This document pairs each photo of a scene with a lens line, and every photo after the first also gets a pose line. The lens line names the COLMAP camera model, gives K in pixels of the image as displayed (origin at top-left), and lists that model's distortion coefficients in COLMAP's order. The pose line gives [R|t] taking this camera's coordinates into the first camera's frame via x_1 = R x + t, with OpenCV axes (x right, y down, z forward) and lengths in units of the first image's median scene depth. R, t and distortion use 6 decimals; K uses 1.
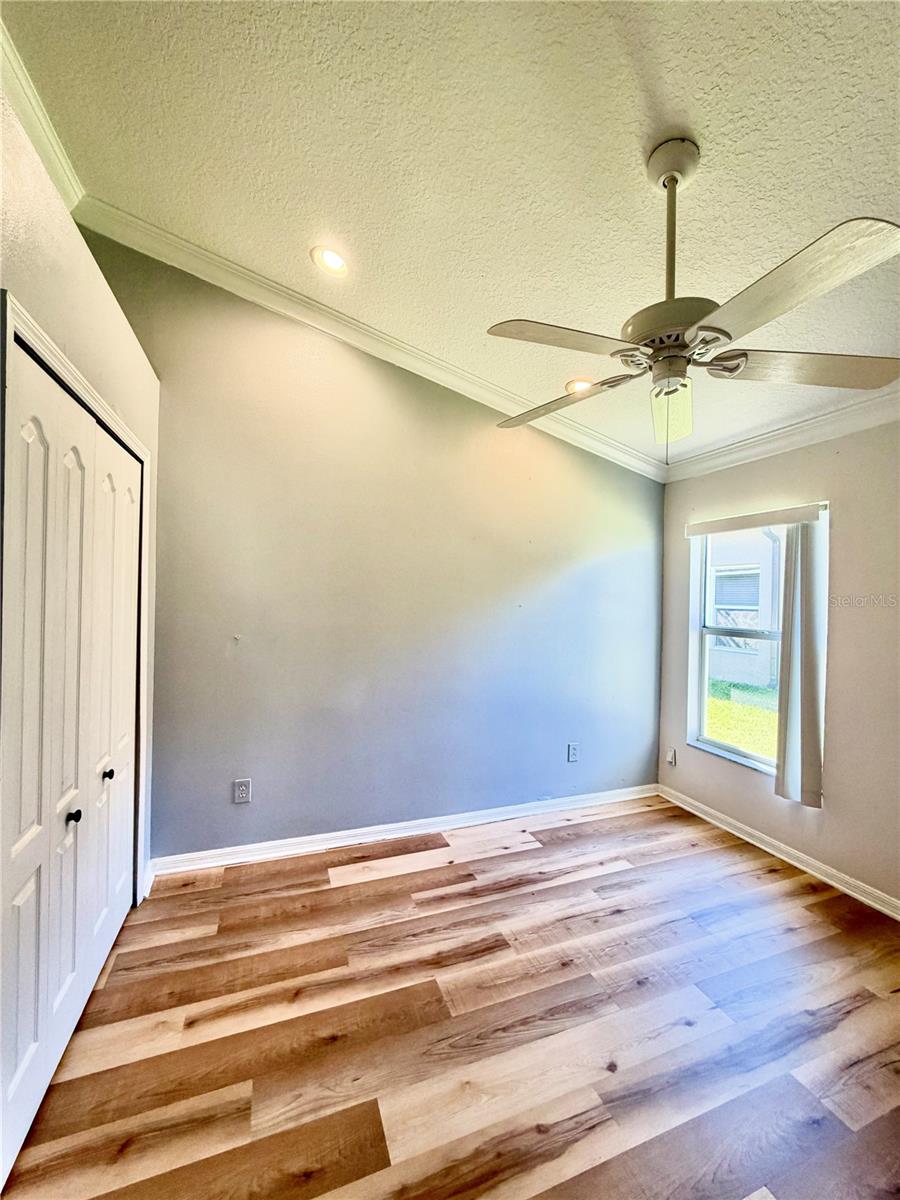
lens RADIAL K [[478.5, 0, 451.0], [0, 478.5, 598.5], [0, 0, 1]] dist [-0.002295, 0.000354]
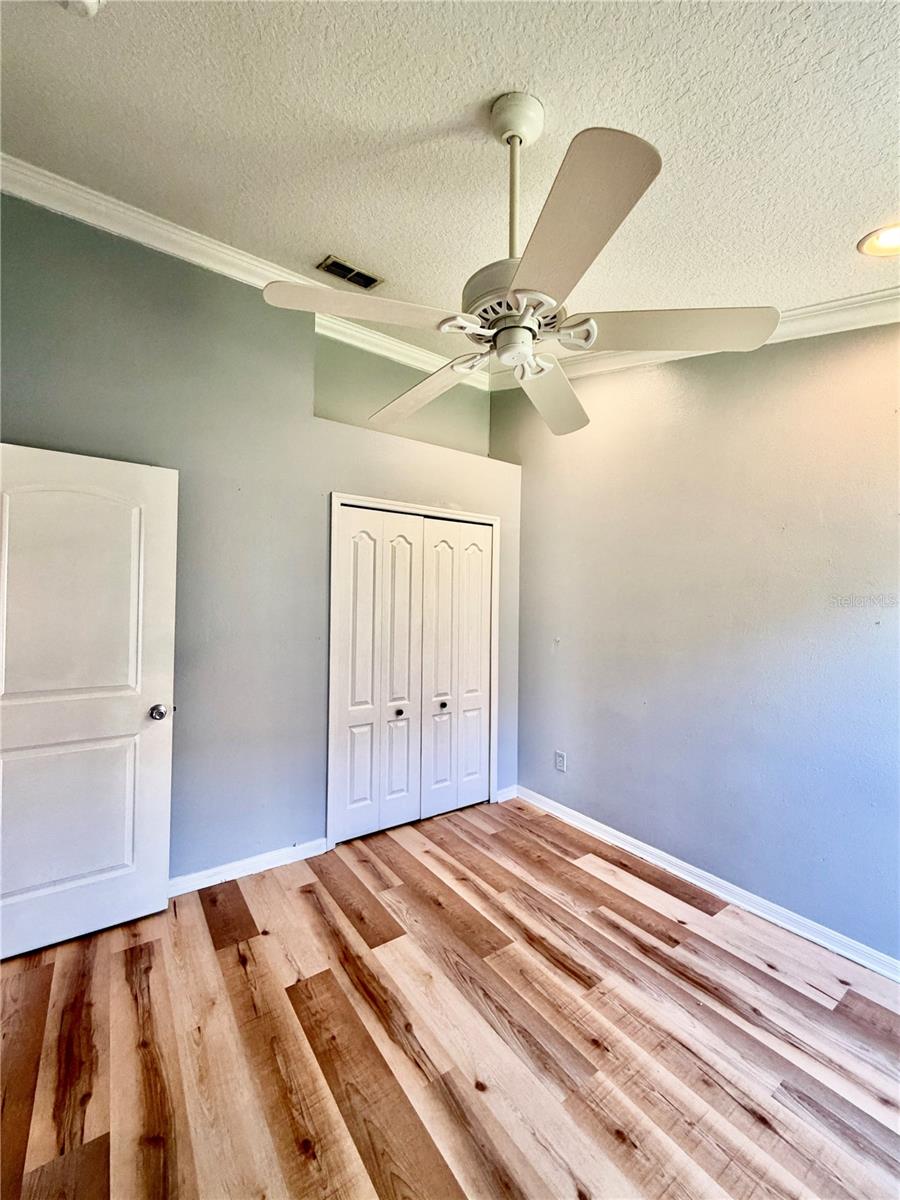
lens RADIAL K [[478.5, 0, 451.0], [0, 478.5, 598.5], [0, 0, 1]] dist [-0.002295, 0.000354]
pose [[0.255115, -0.027252, -0.966527, 0.882126], [-0.014699, 0.999378, -0.032058, 0.018546], [0.966799, 0.022385, 0.254556, 0.463641]]
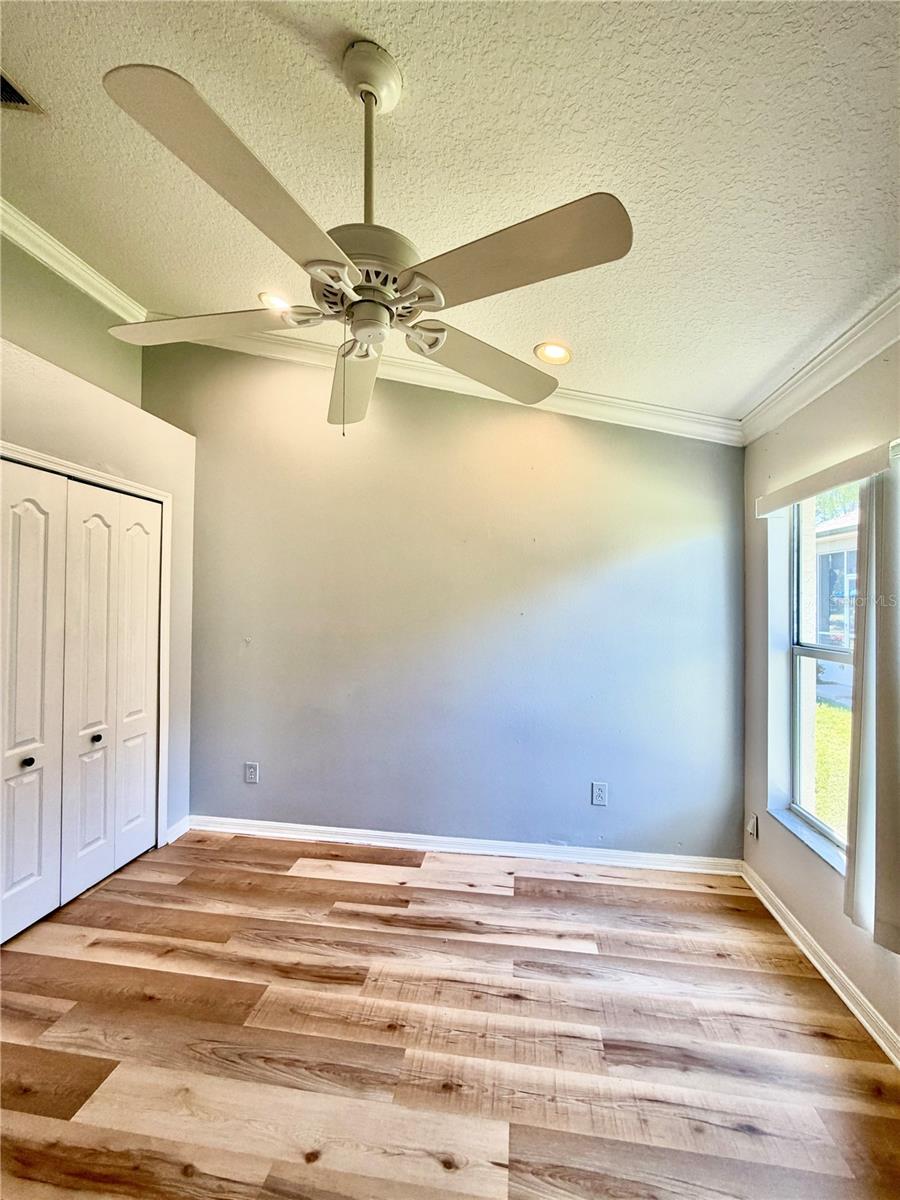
lens RADIAL K [[478.5, 0, 451.0], [0, 478.5, 598.5], [0, 0, 1]] dist [-0.002295, 0.000354]
pose [[0.876655, -0.017035, -0.480818, 0.668861], [0.004659, 0.999627, -0.026921, 0.015773], [0.481097, 0.021361, 0.876407, 0.247471]]
